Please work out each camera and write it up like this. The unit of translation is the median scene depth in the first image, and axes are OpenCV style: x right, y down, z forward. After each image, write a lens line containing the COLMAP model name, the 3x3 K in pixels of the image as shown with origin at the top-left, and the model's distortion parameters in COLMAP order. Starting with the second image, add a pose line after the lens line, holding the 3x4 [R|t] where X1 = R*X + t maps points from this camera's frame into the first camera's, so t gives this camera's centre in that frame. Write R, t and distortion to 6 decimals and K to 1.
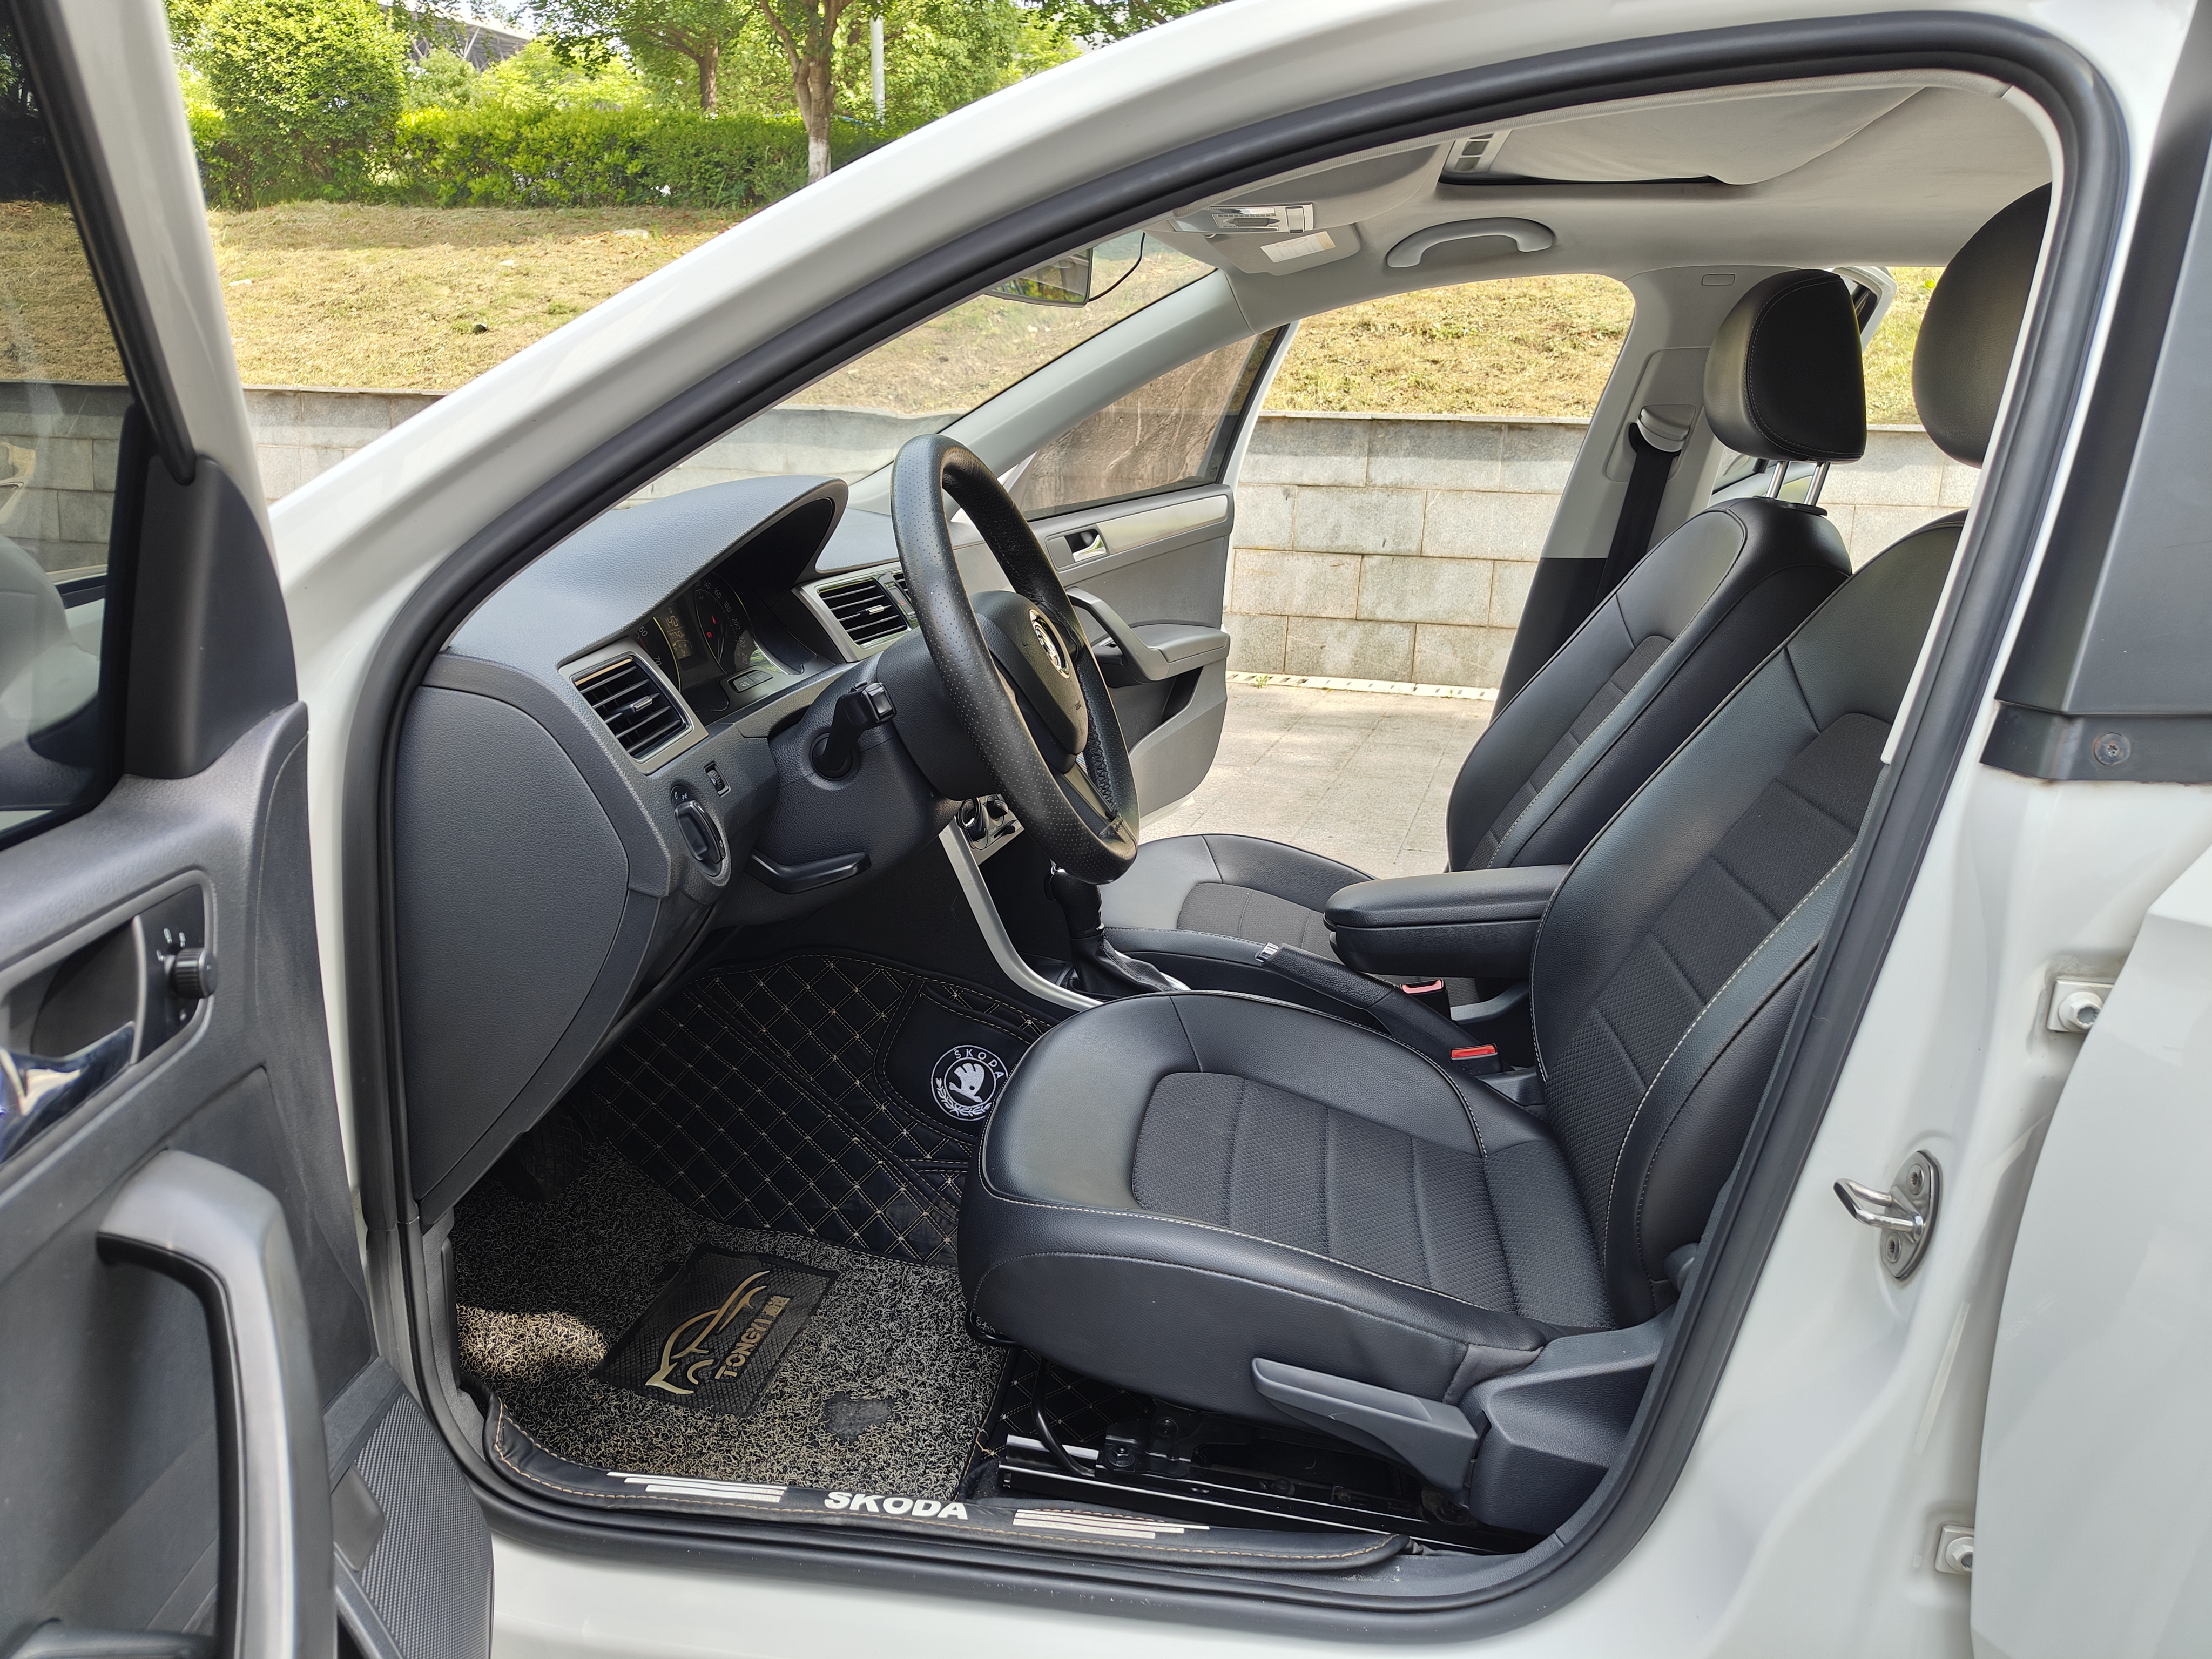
lens RADIAL K [[1550.1, 0, 1106.0], [0, 1550.1, 829.5], [0, 0, 1]] dist [0.022195, -0.008233]
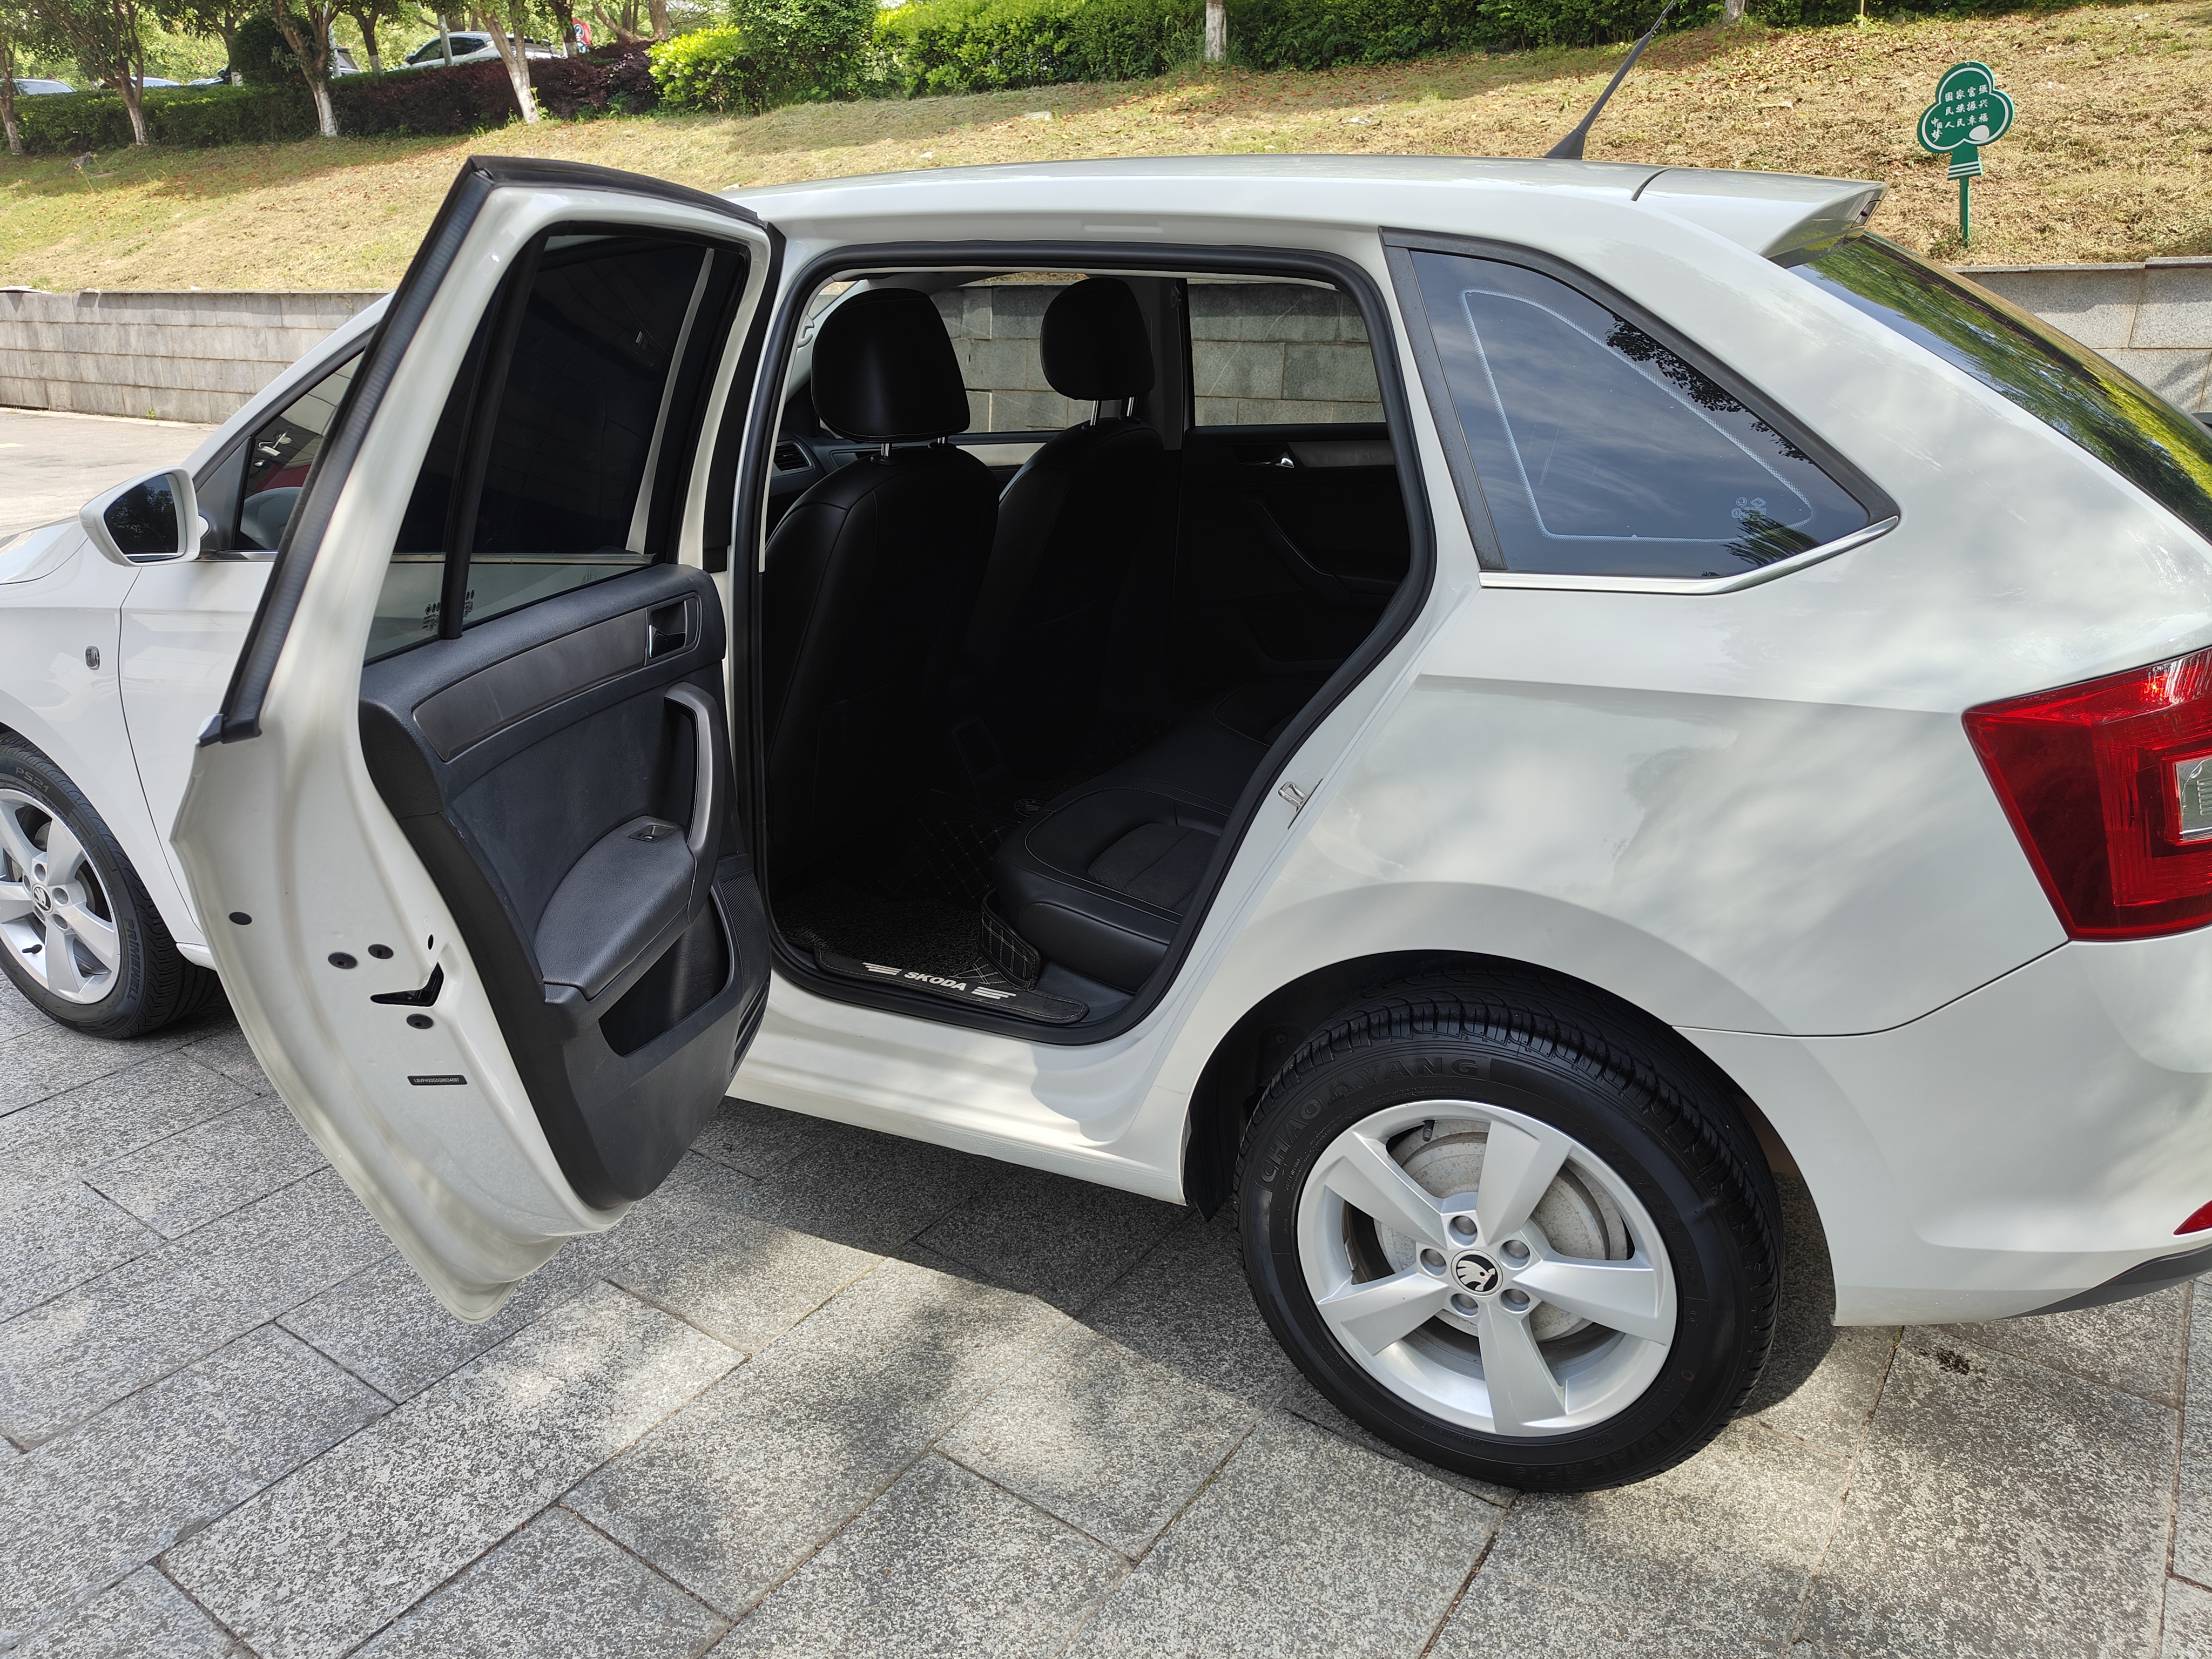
lens RADIAL K [[1545.1, 0, 1105.5], [0, 1545.1, 836.5], [0, 0, 1]] dist [0.015576, -0.004879]
pose [[0.945719, 0.067904, -0.317811, 0.184677], [-0.034685, 0.993432, 0.109044, 0.008207], [0.323128, -0.092102, 0.941863, -0.105793]]
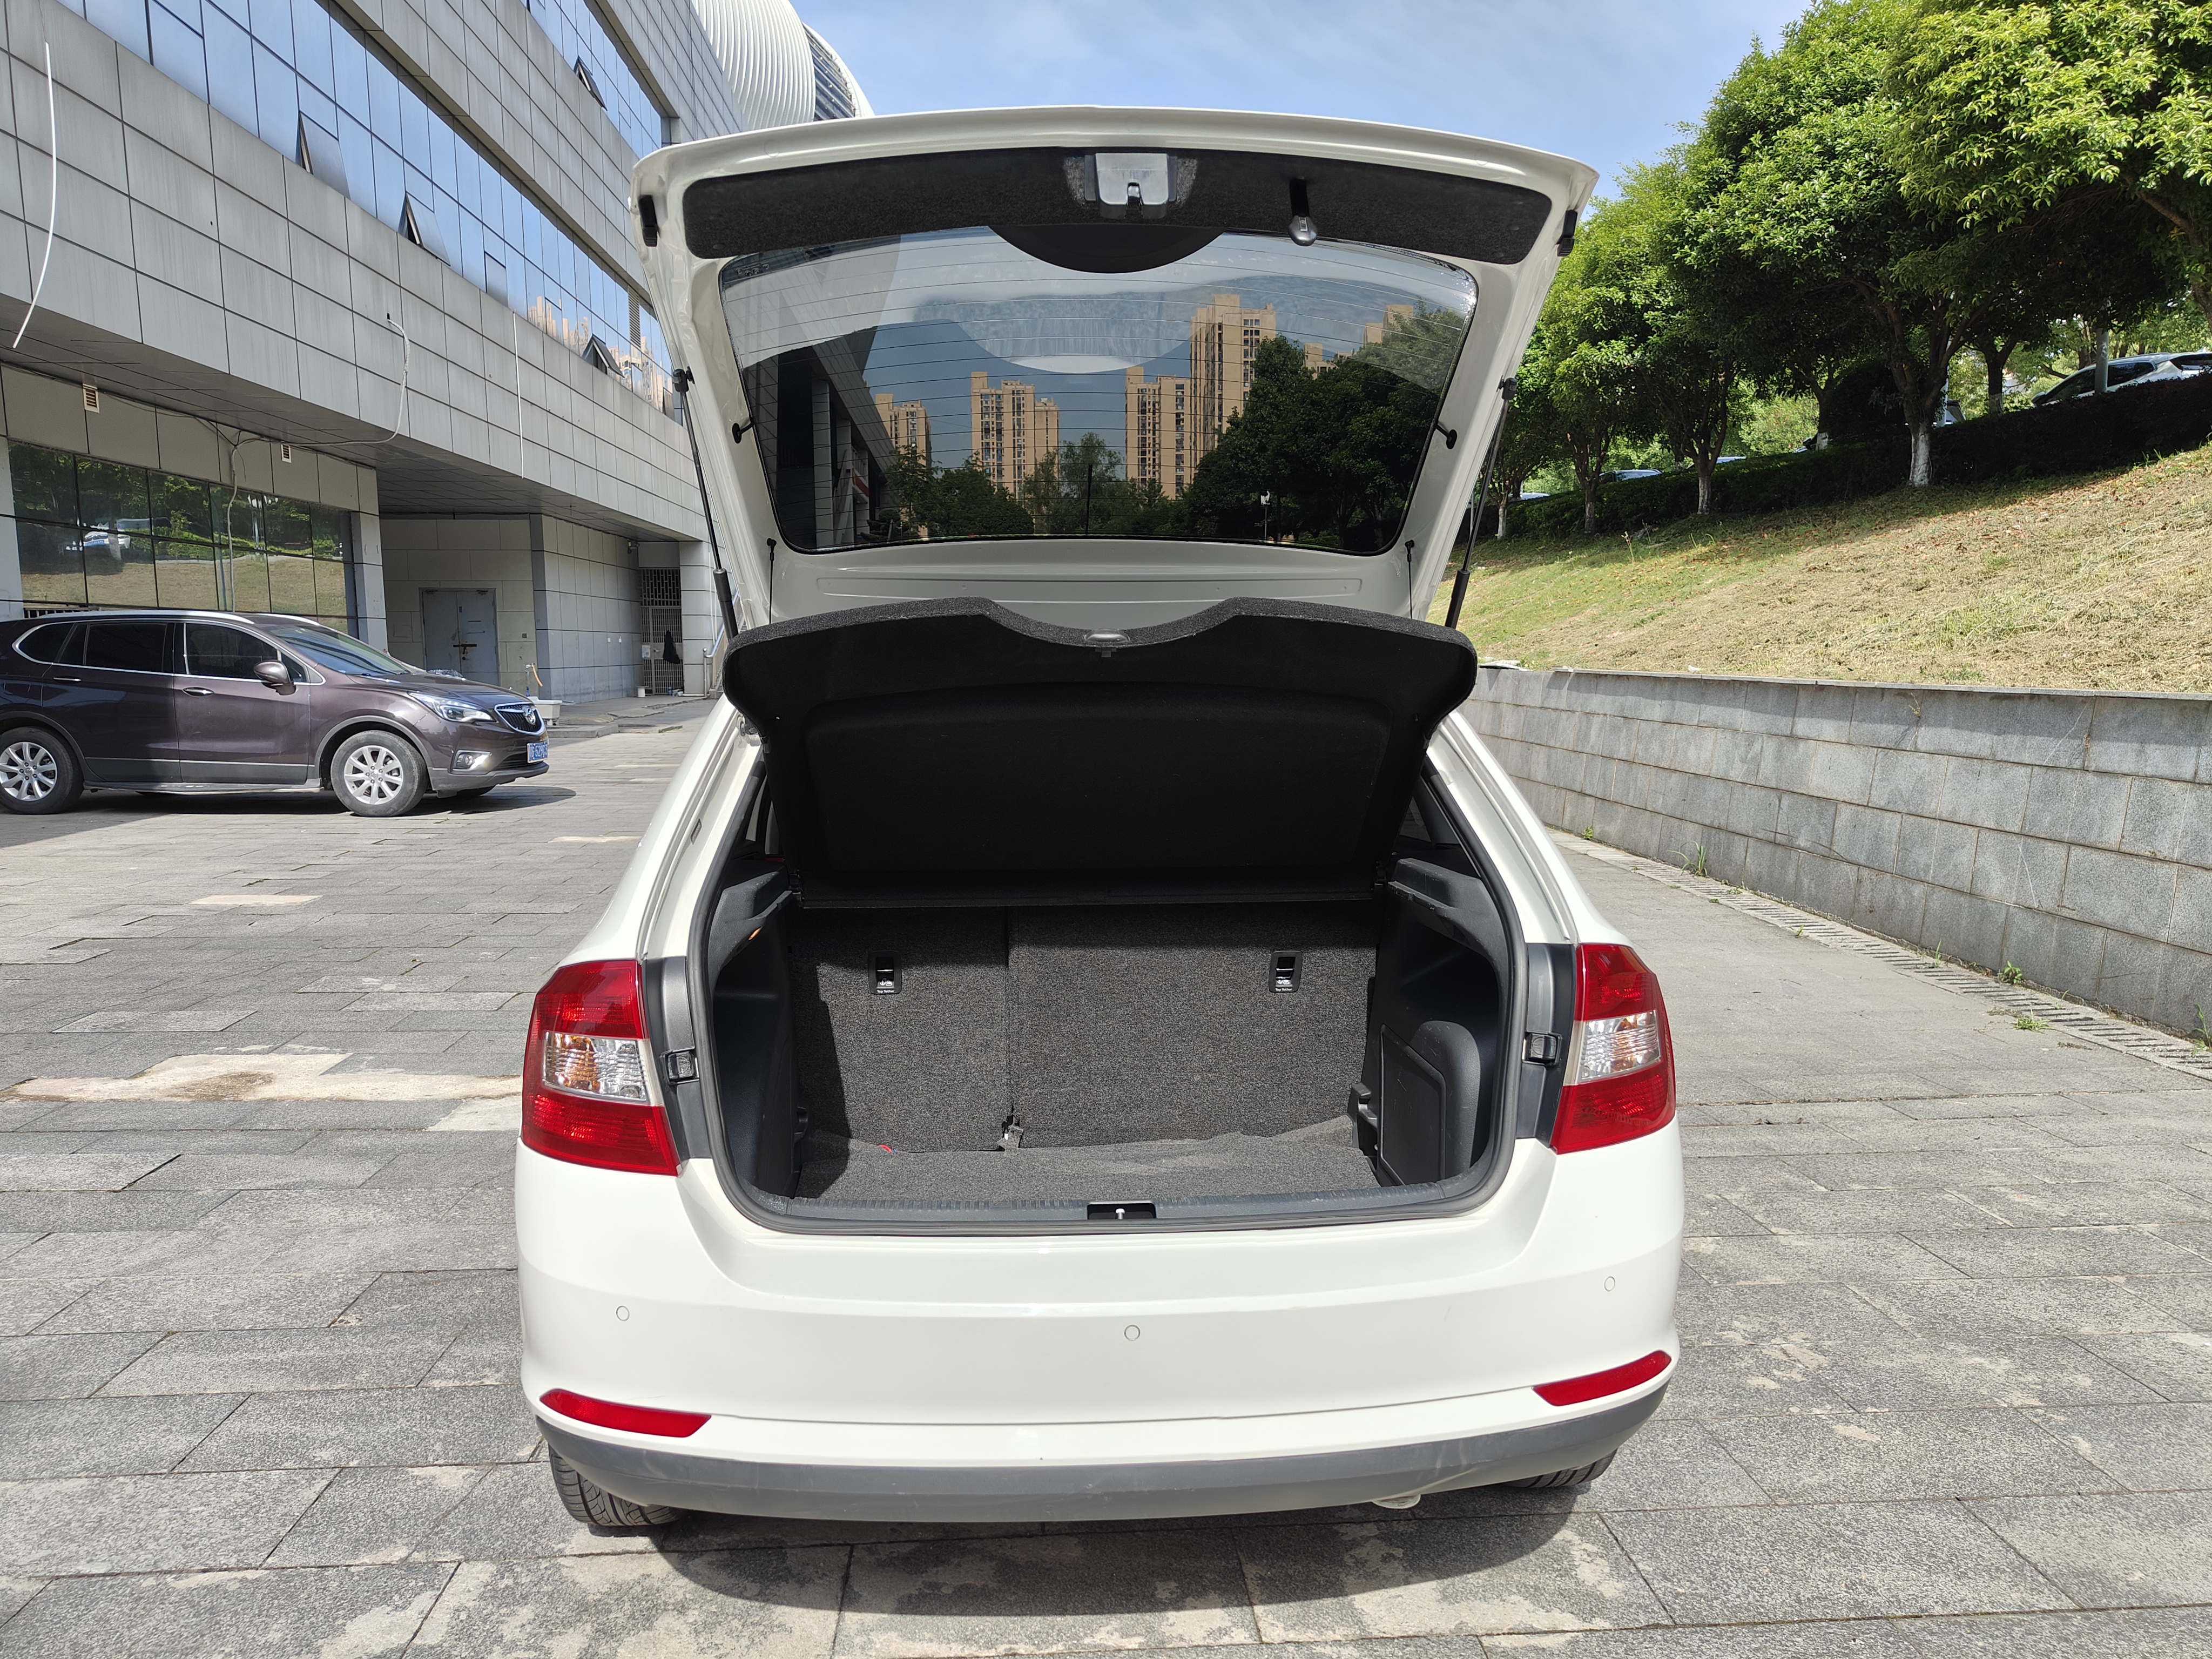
lens RADIAL K [[1545.1, 0, 1105.5], [0, 1545.1, 836.5], [0, 0, 1]] dist [0.015576, -0.004879]
pose [[0.343589, 0.083236, -0.935424, -0.364907], [-0.220786, 0.975306, 0.005688, -0.150191], [0.912798, 0.204575, 0.353482, 0.424226]]
